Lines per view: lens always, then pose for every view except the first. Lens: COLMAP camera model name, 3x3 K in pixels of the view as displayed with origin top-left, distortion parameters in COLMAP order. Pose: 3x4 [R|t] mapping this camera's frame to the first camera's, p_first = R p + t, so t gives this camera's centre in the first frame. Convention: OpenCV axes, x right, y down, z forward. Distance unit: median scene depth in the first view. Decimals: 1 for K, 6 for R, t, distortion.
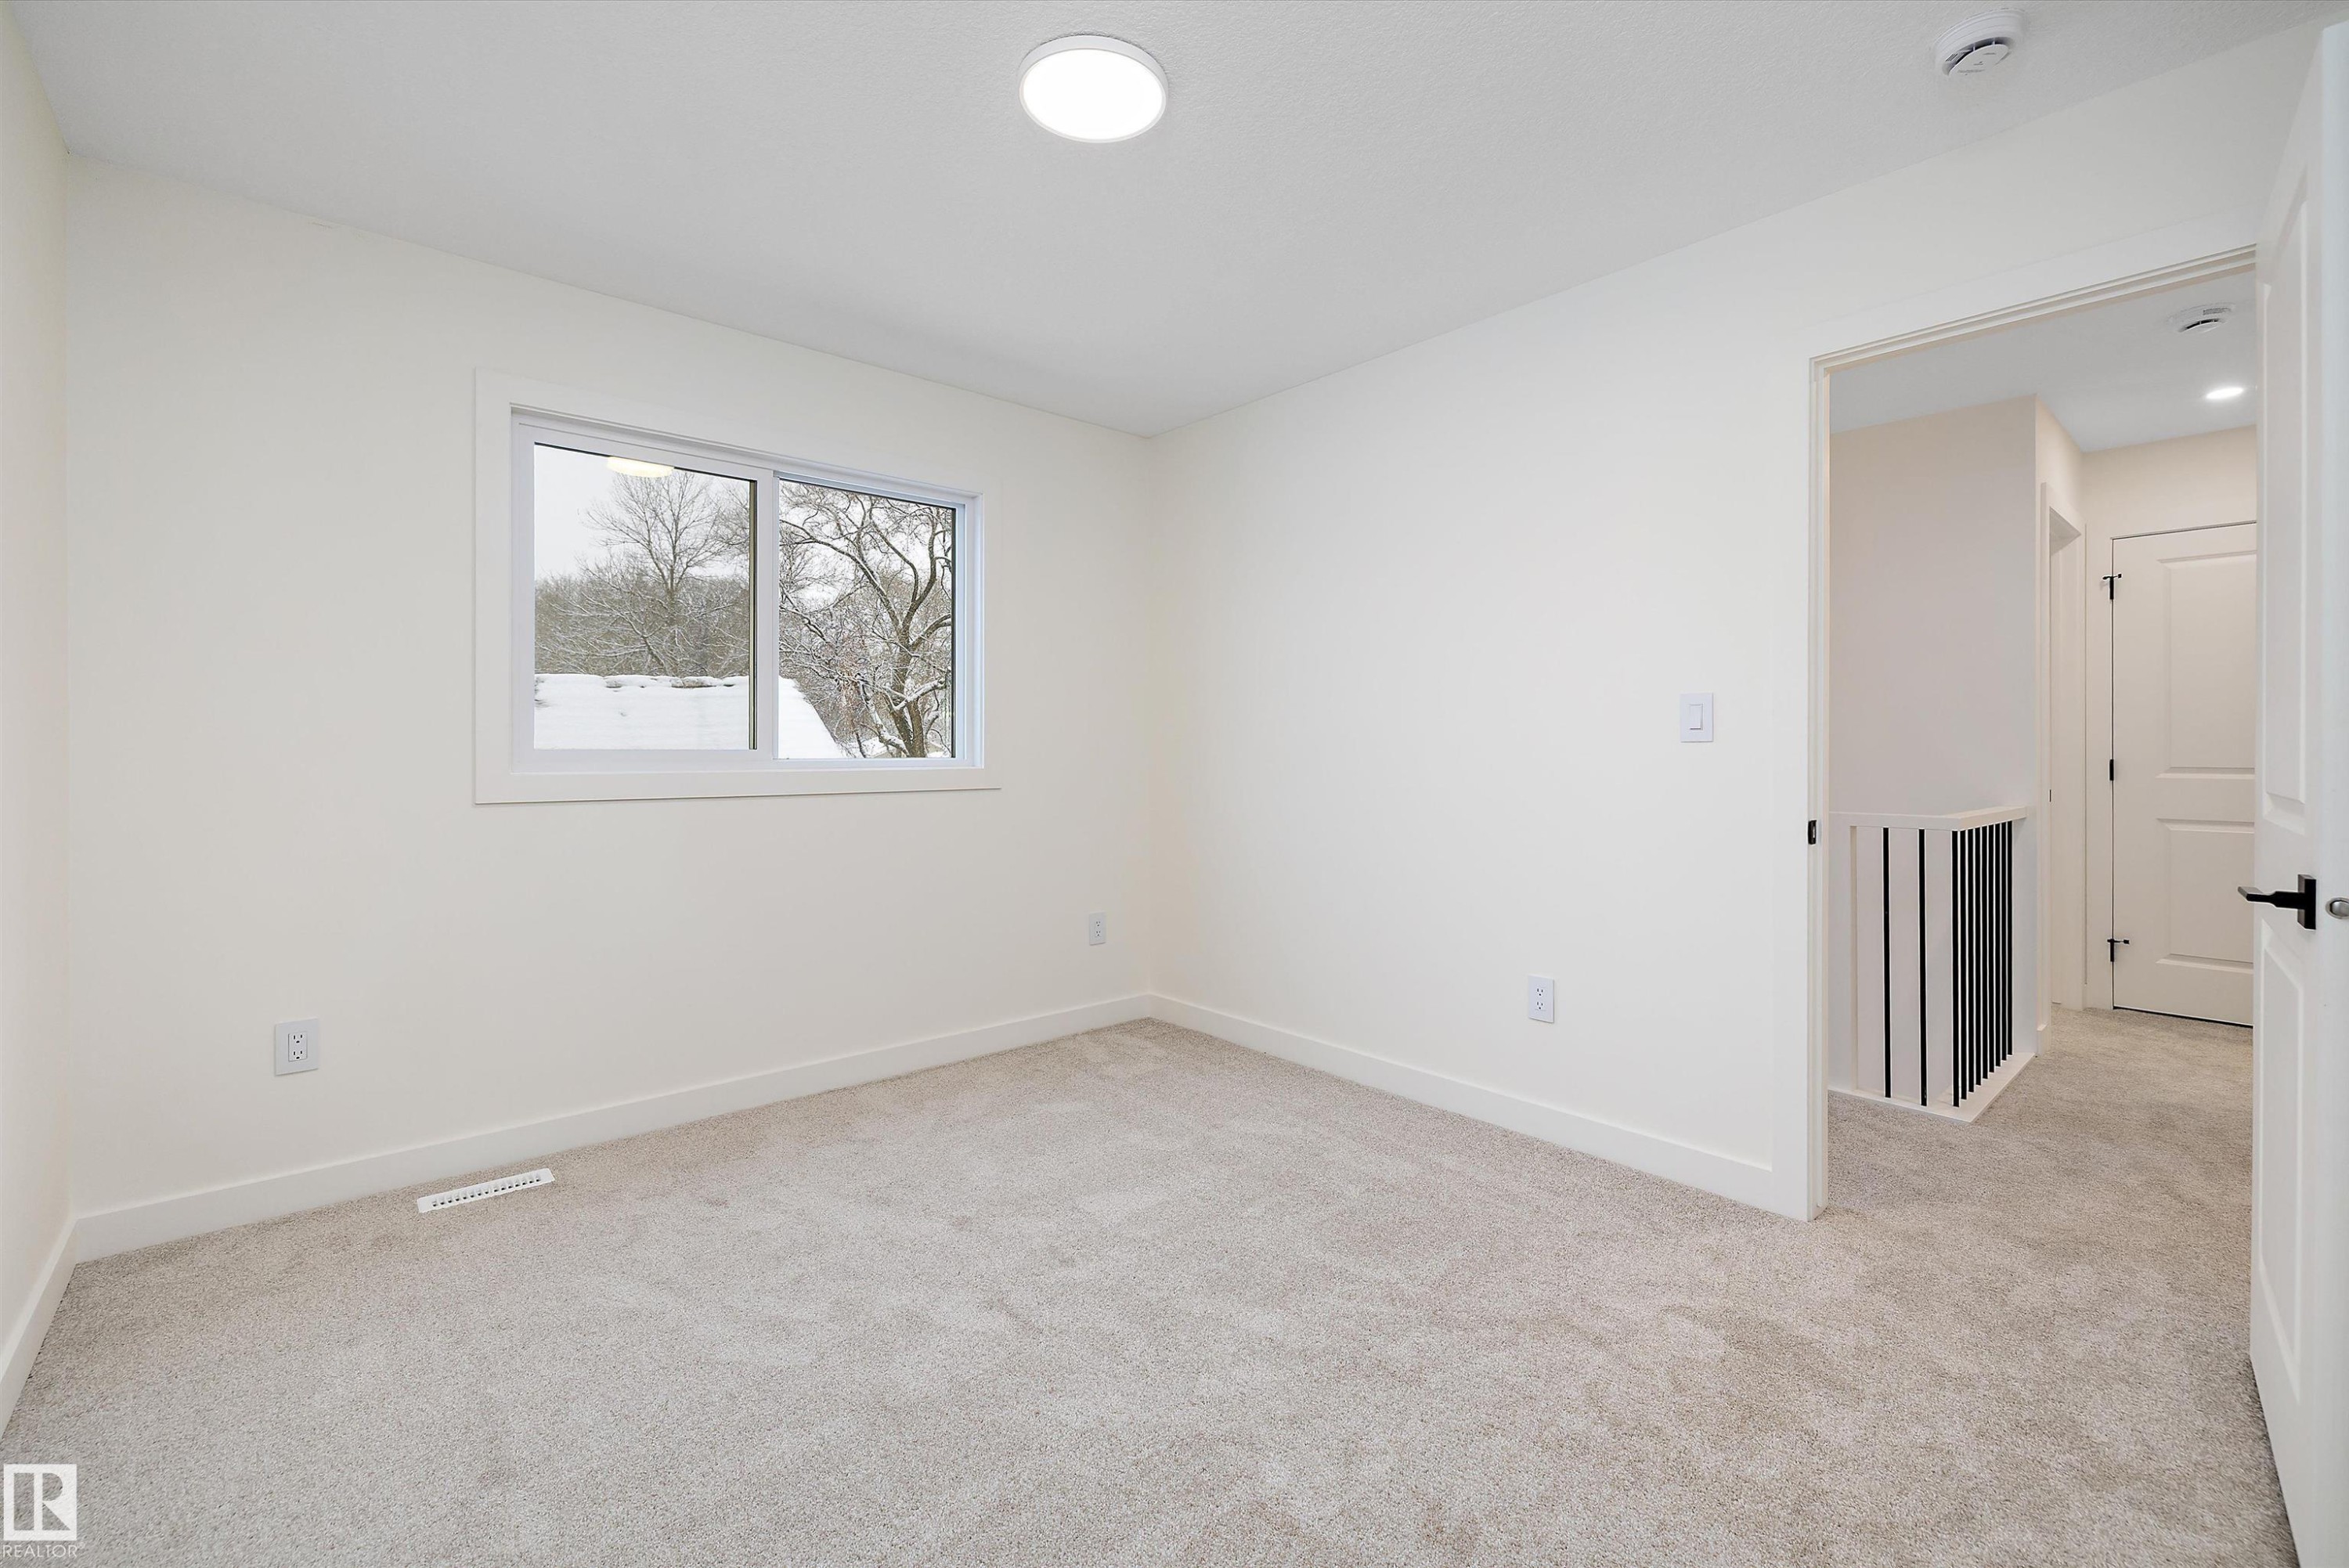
lens RADIAL K [[989.8, 0, 1169.1], [0, 989.8, 756.5], [0, 0, 1]] dist [0.001550, -0.000090]
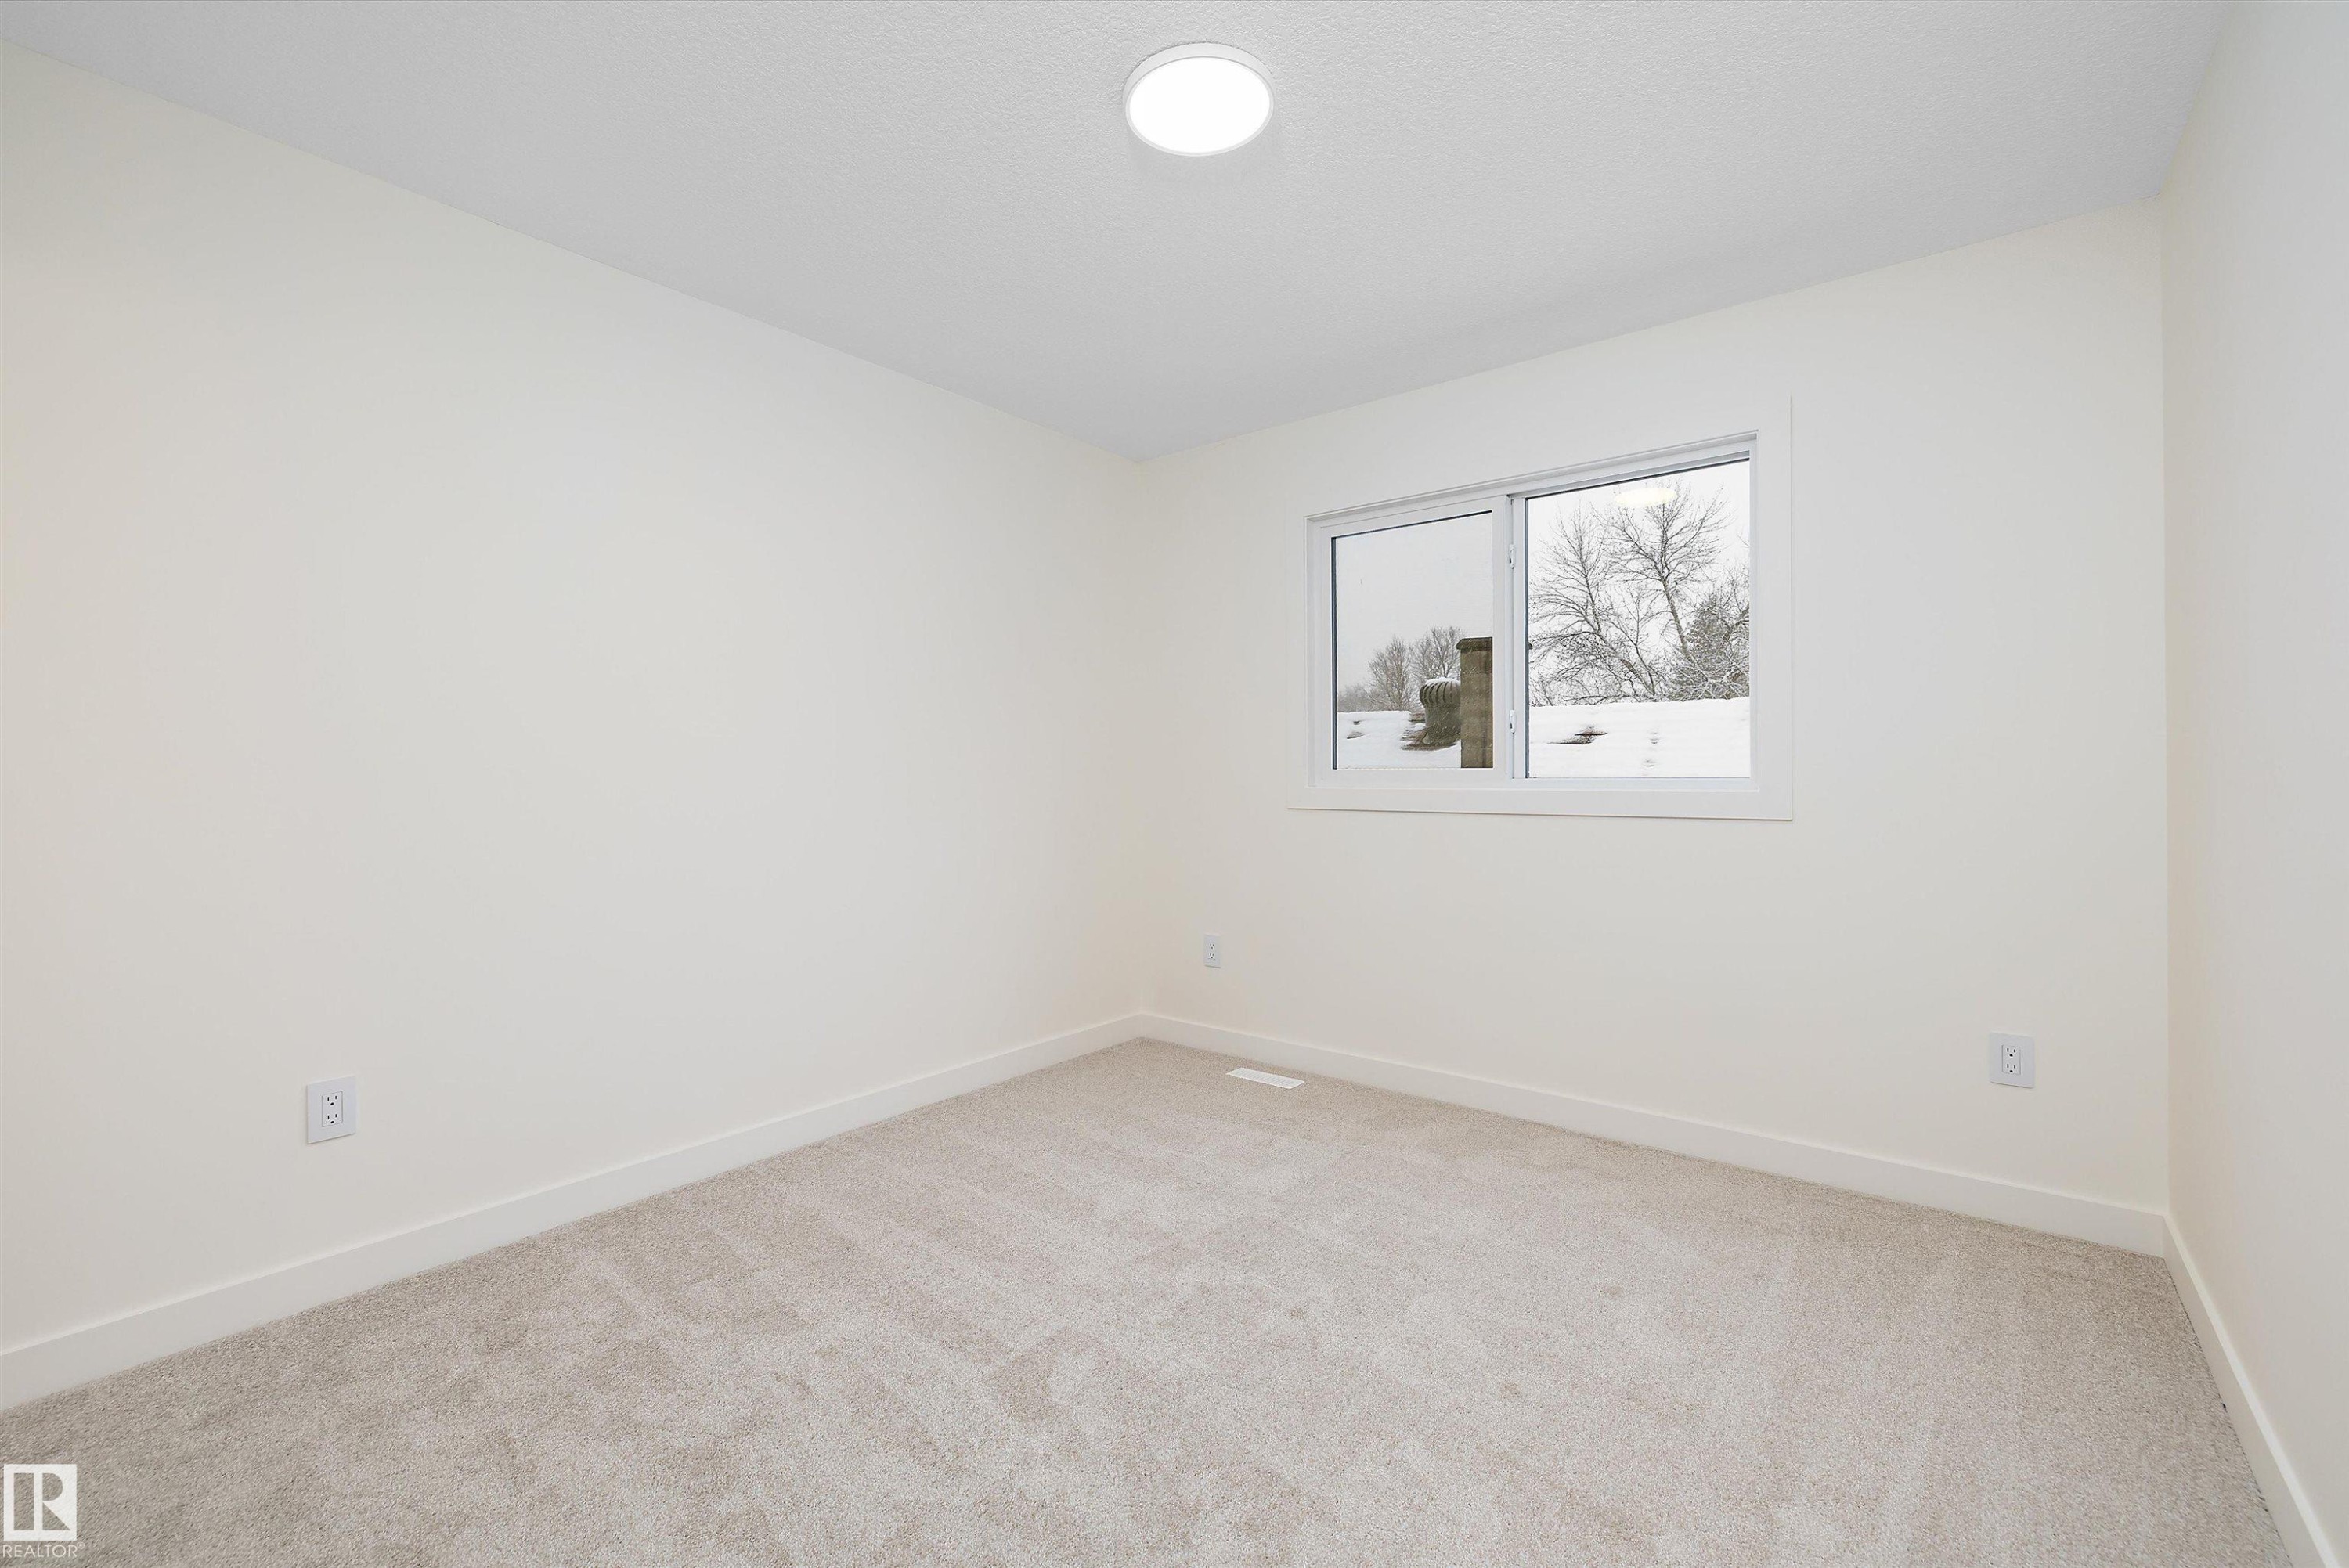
lens RADIAL K [[989.8, 0, 1169.1], [0, 989.8, 756.5], [0, 0, 1]] dist [0.001550, -0.000090]
pose [[0.184984, -0.014508, -0.982634, 0.569112], [-0.003949, 0.999872, -0.015506, -0.000402], [0.982734, 0.006748, 0.184903, 0.499850]]
